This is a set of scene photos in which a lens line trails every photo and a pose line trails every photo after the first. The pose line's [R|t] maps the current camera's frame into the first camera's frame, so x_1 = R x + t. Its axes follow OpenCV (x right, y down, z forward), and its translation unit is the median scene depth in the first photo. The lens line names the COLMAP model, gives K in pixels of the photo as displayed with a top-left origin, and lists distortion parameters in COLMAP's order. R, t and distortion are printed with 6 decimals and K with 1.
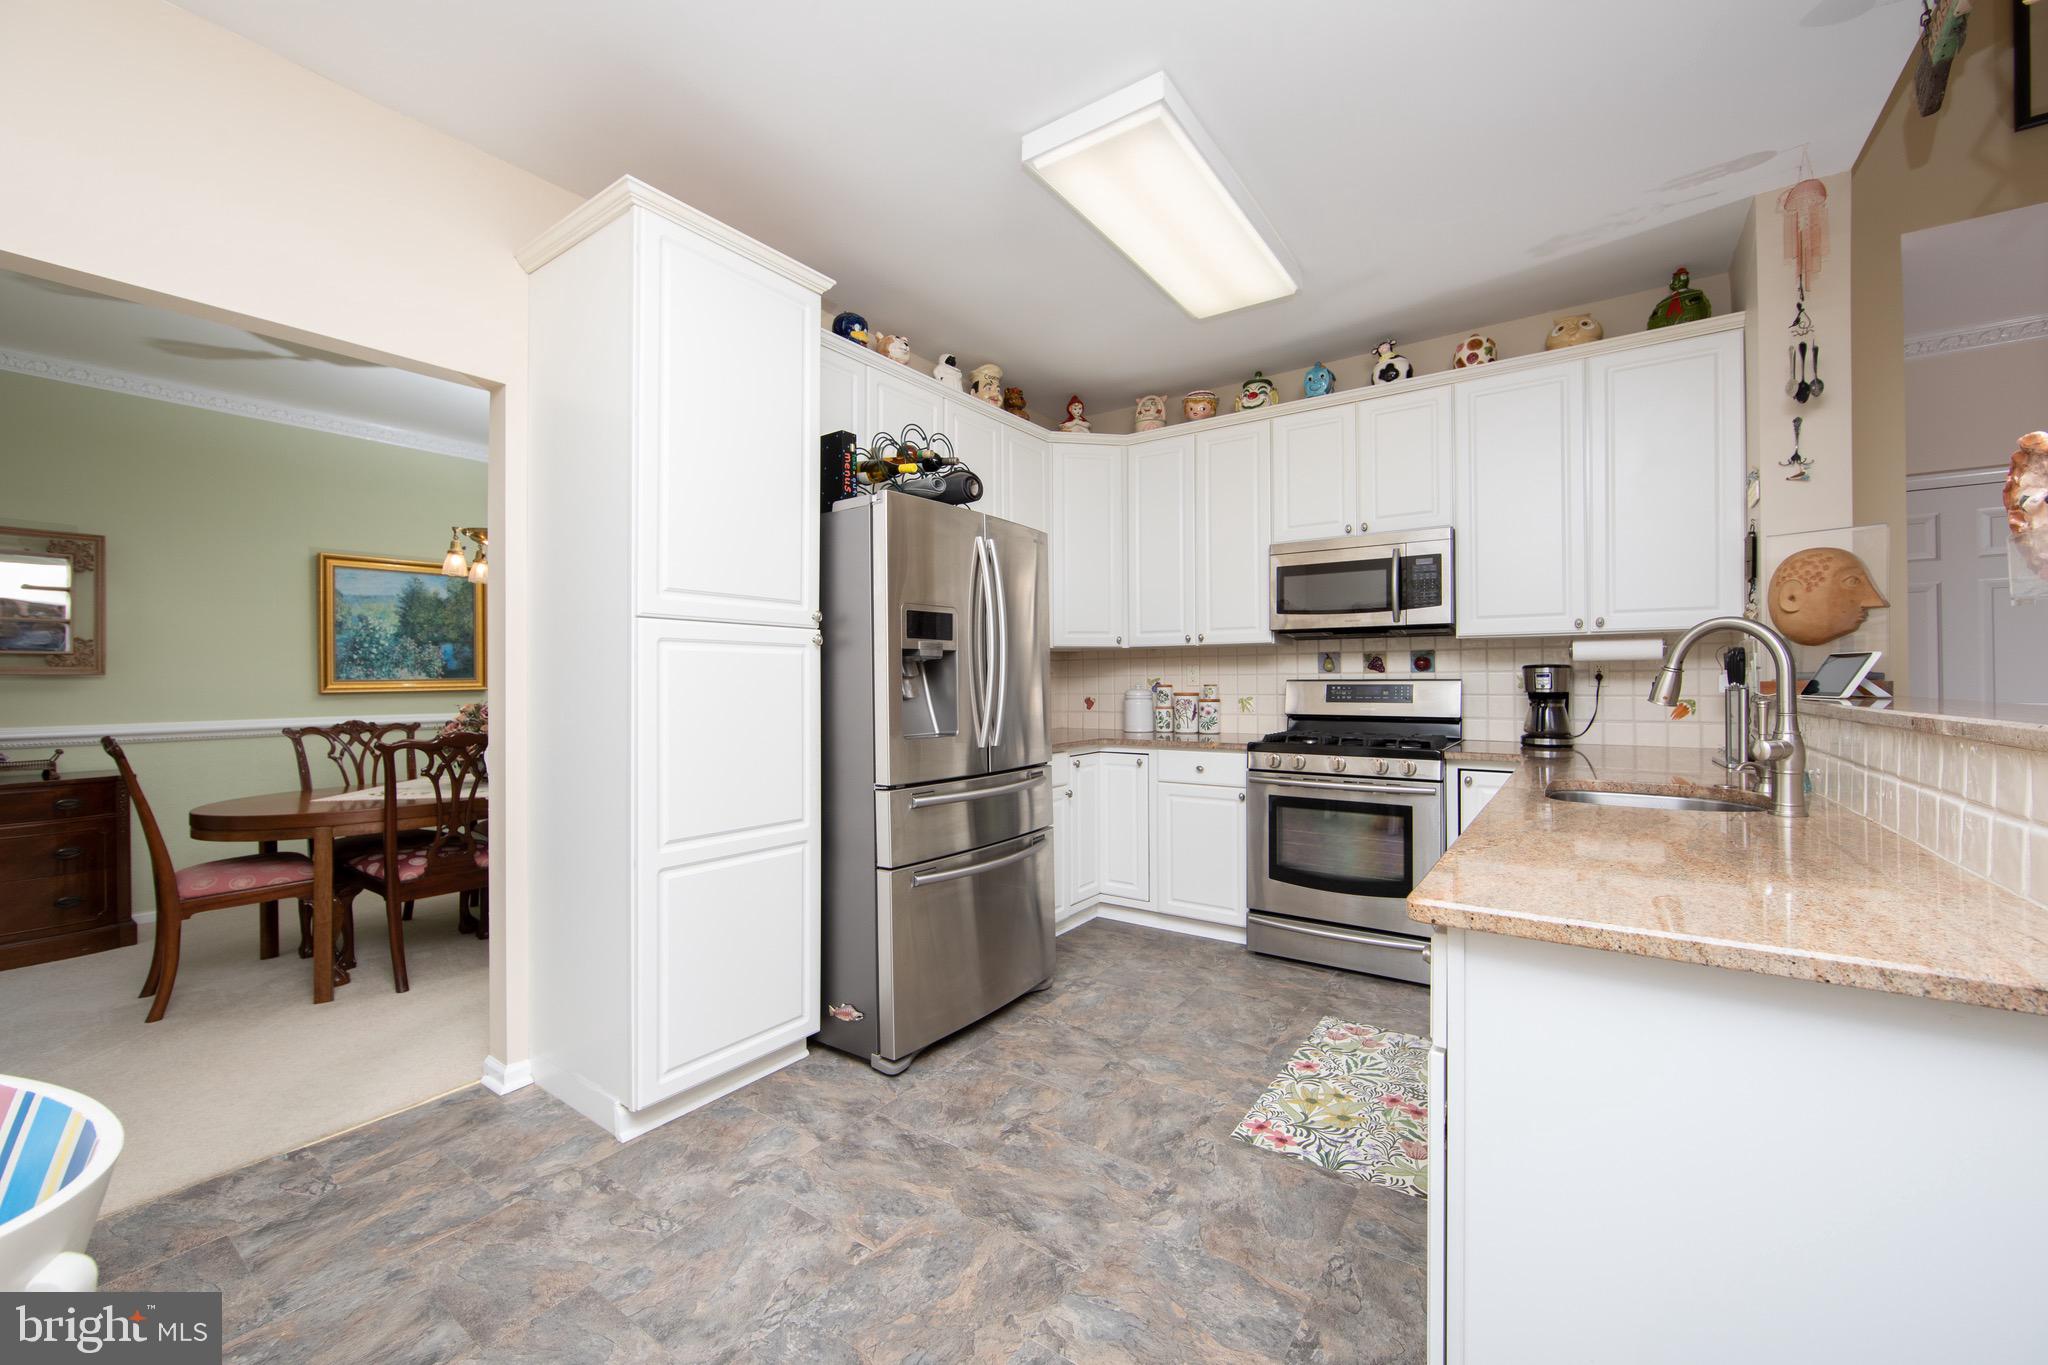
lens RADIAL K [[805.7, 0, 1013.7], [0, 805.7, 677.1], [0, 0, 1]] dist [-0.016421, 0.004473]
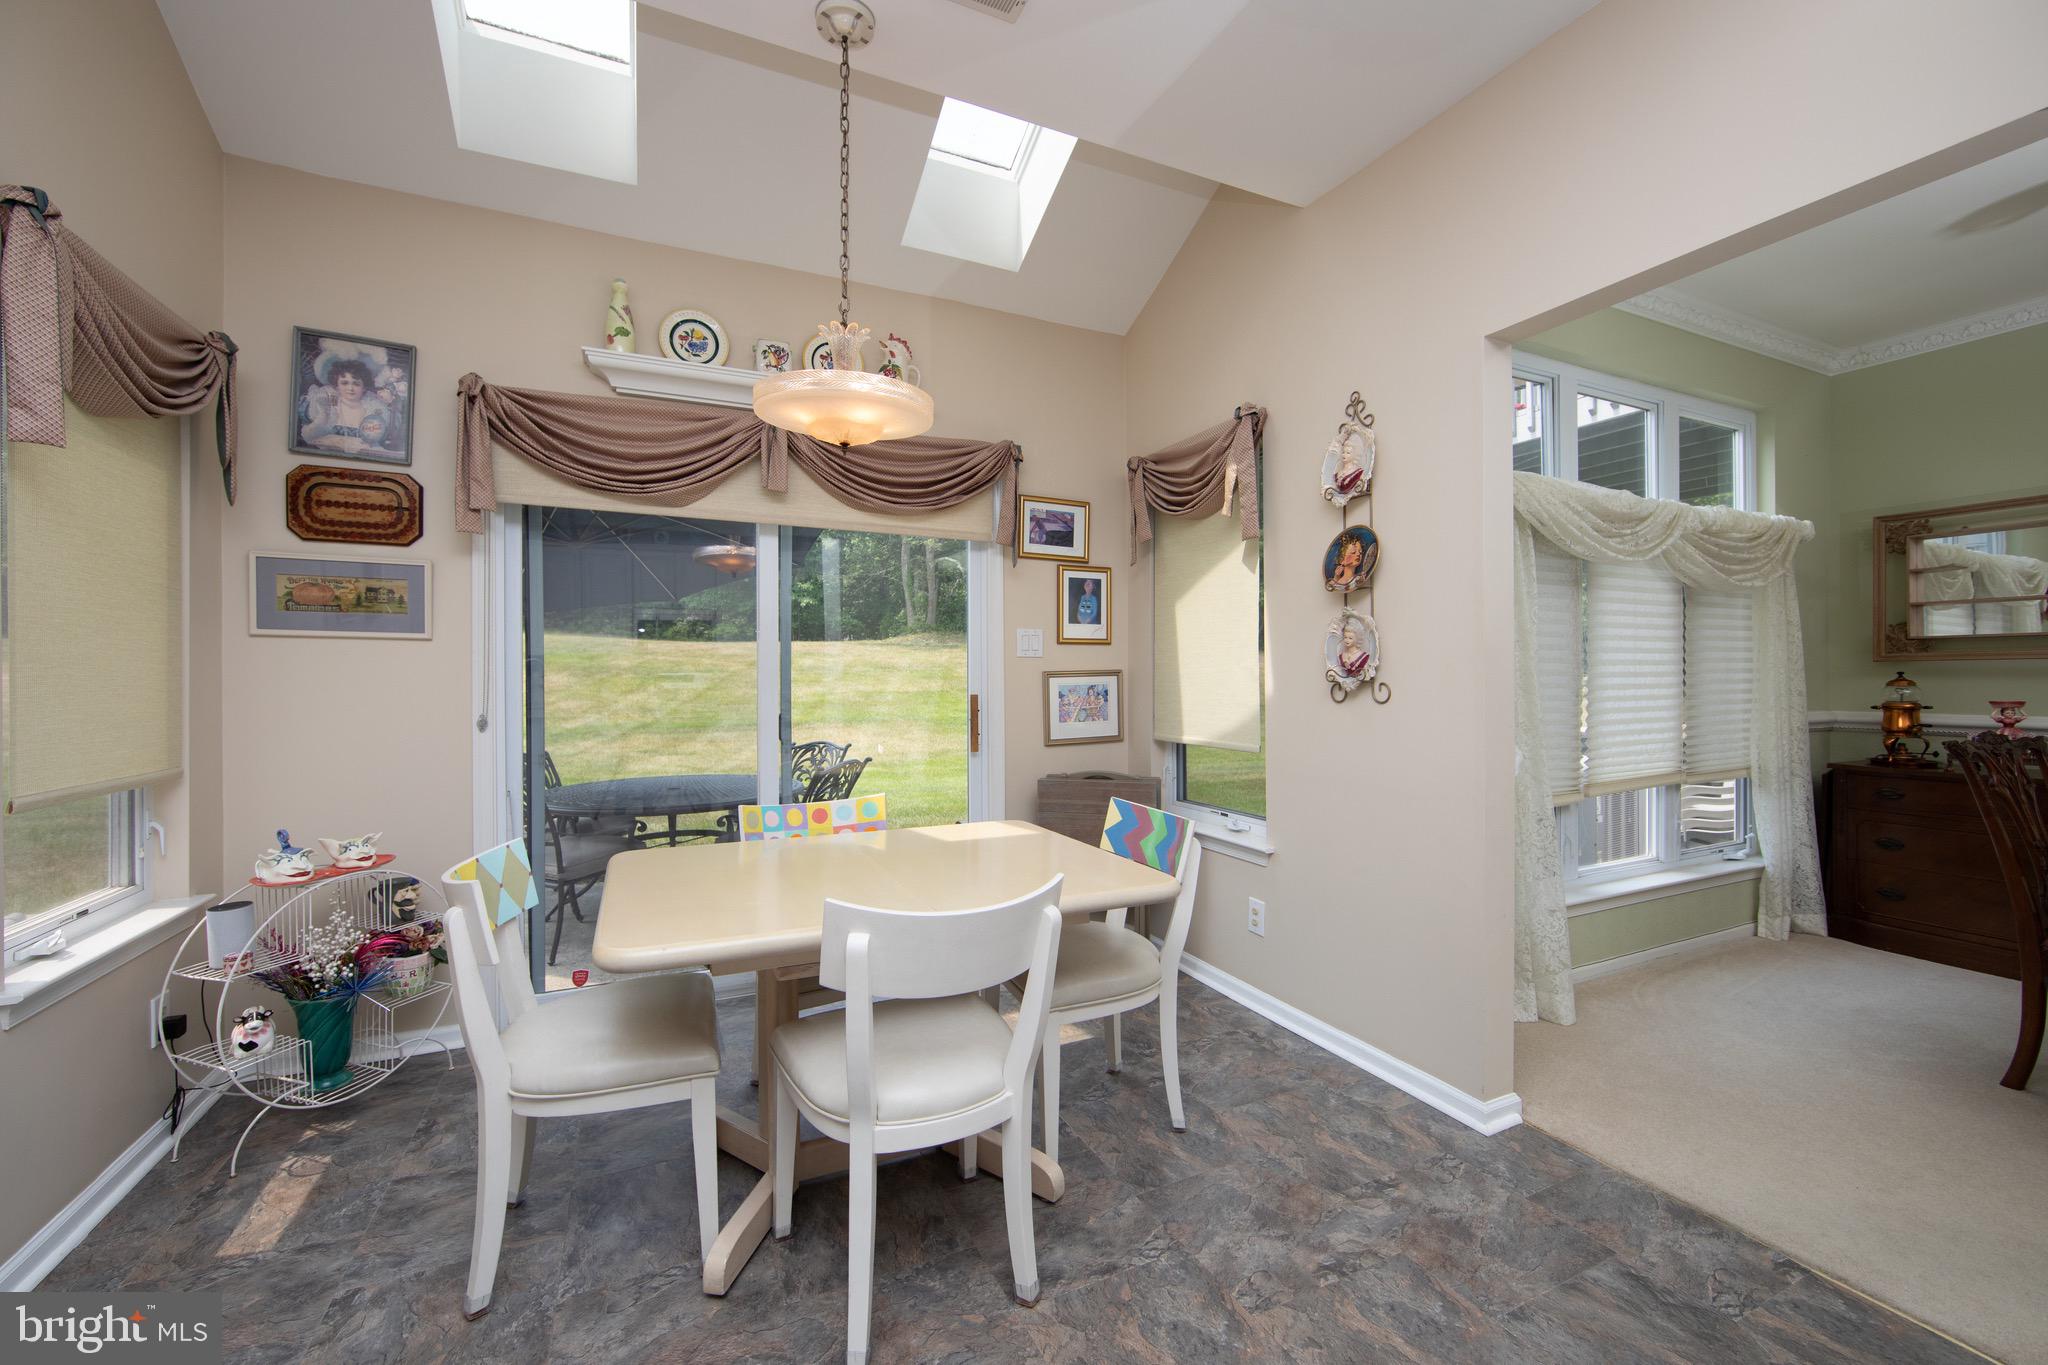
lens RADIAL K [[805.7, 0, 1013.7], [0, 805.7, 677.1], [0, 0, 1]] dist [-0.016421, 0.004473]
pose [[-0.492001, 0.008959, -0.870549, 0.126365], [0.011458, 0.999927, 0.003815, 0.002166], [0.870519, -0.008098, -0.492067, 0.576876]]
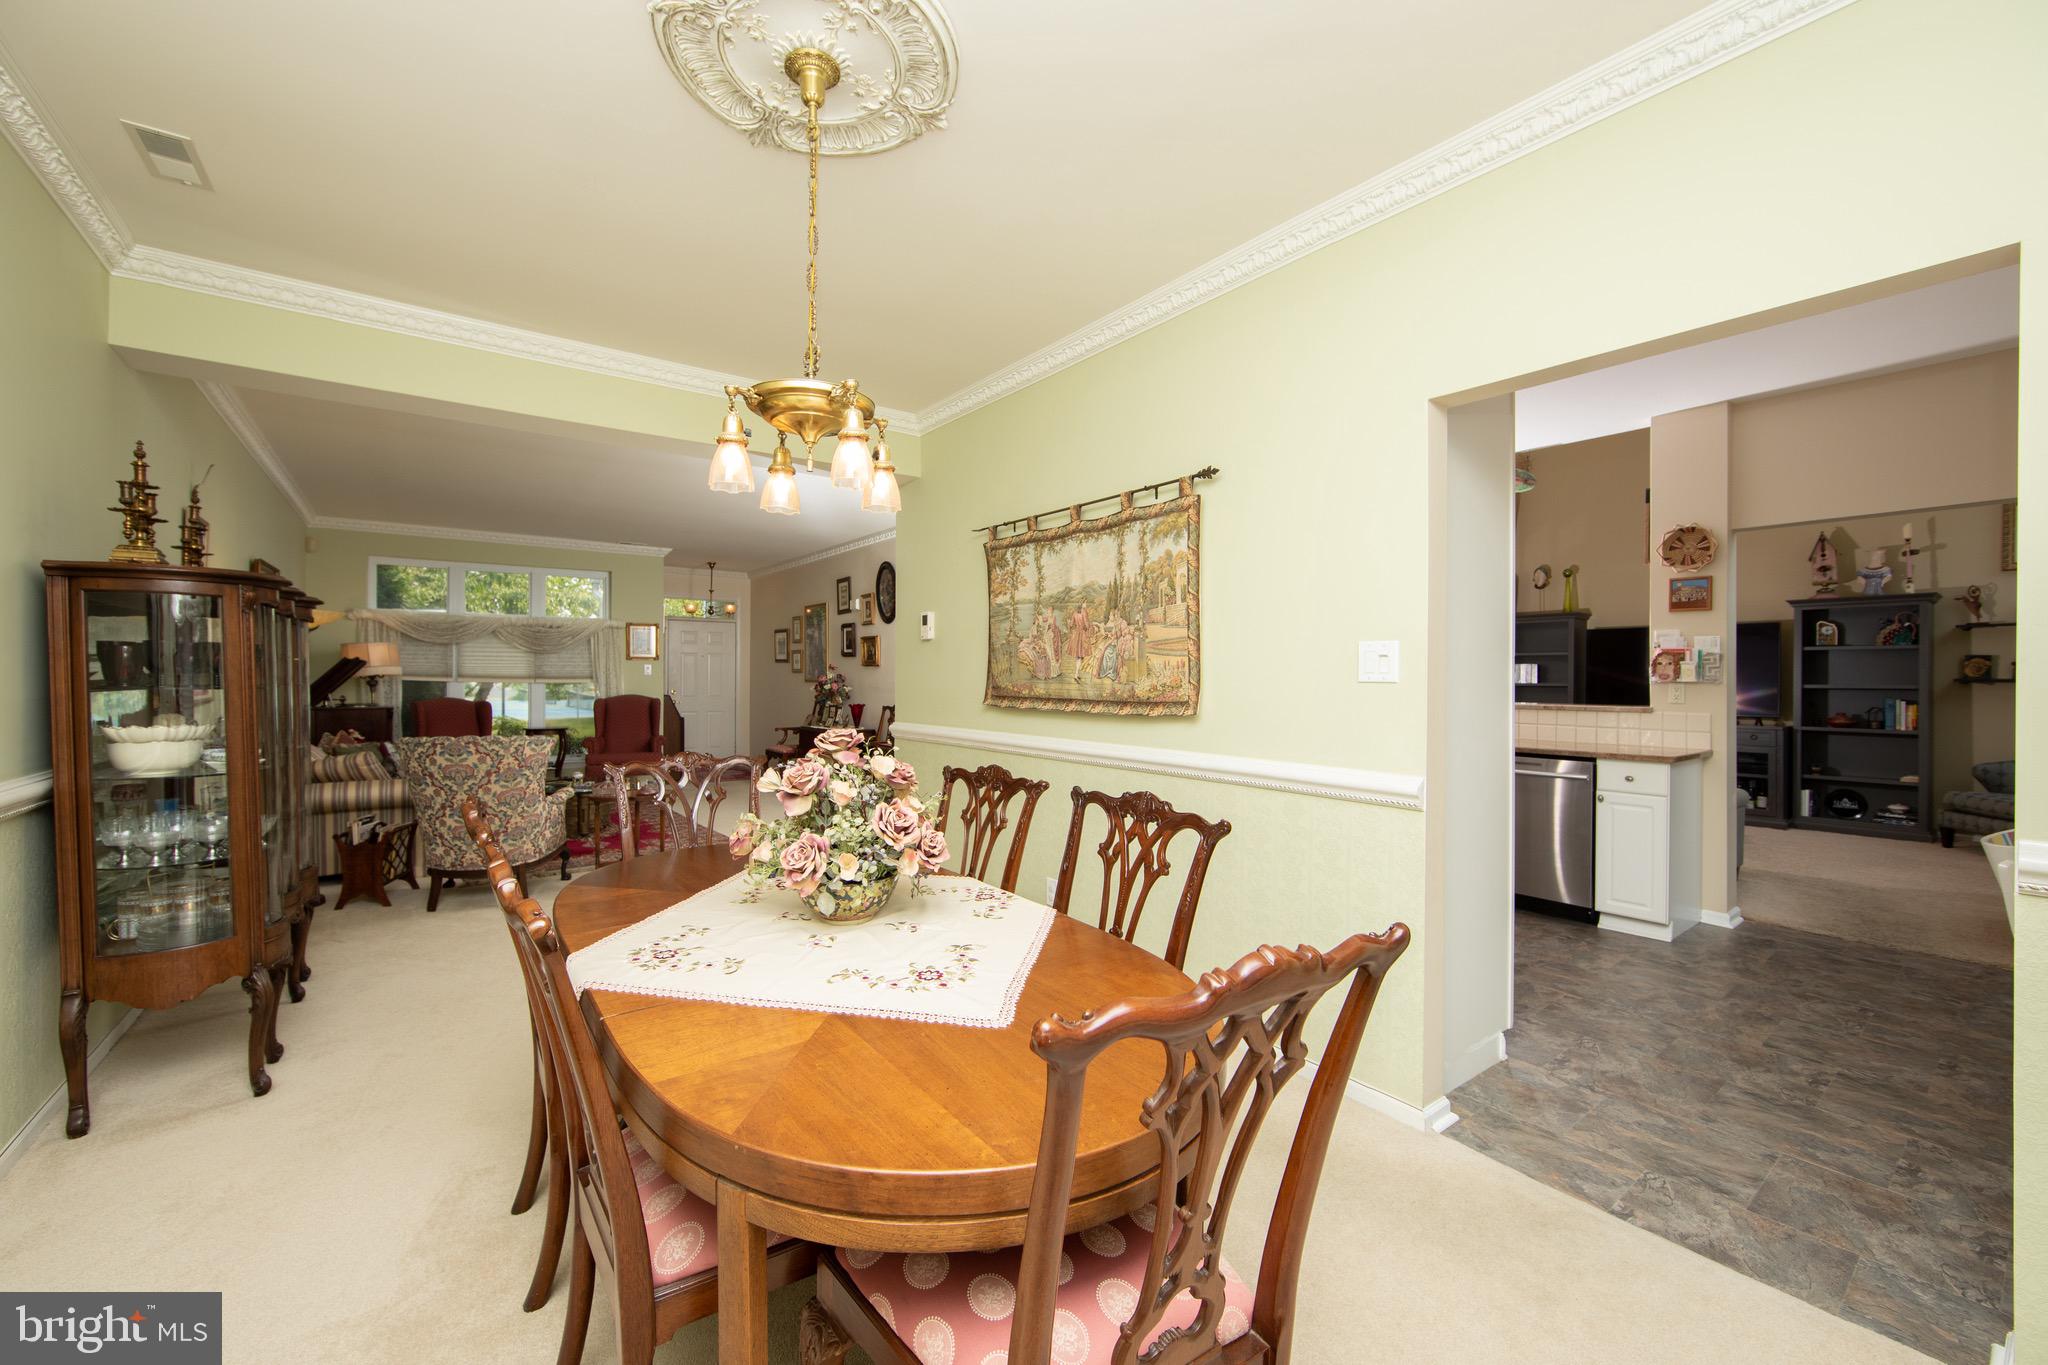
lens RADIAL K [[805.7, 0, 1013.7], [0, 805.7, 677.1], [0, 0, 1]] dist [-0.016421, 0.004473]
pose [[0.307786, 0.006465, 0.951434, -1.625289], [-0.010025, 0.999943, -0.003551, -0.022669], [-0.951403, -0.008445, 0.307834, 1.122577]]
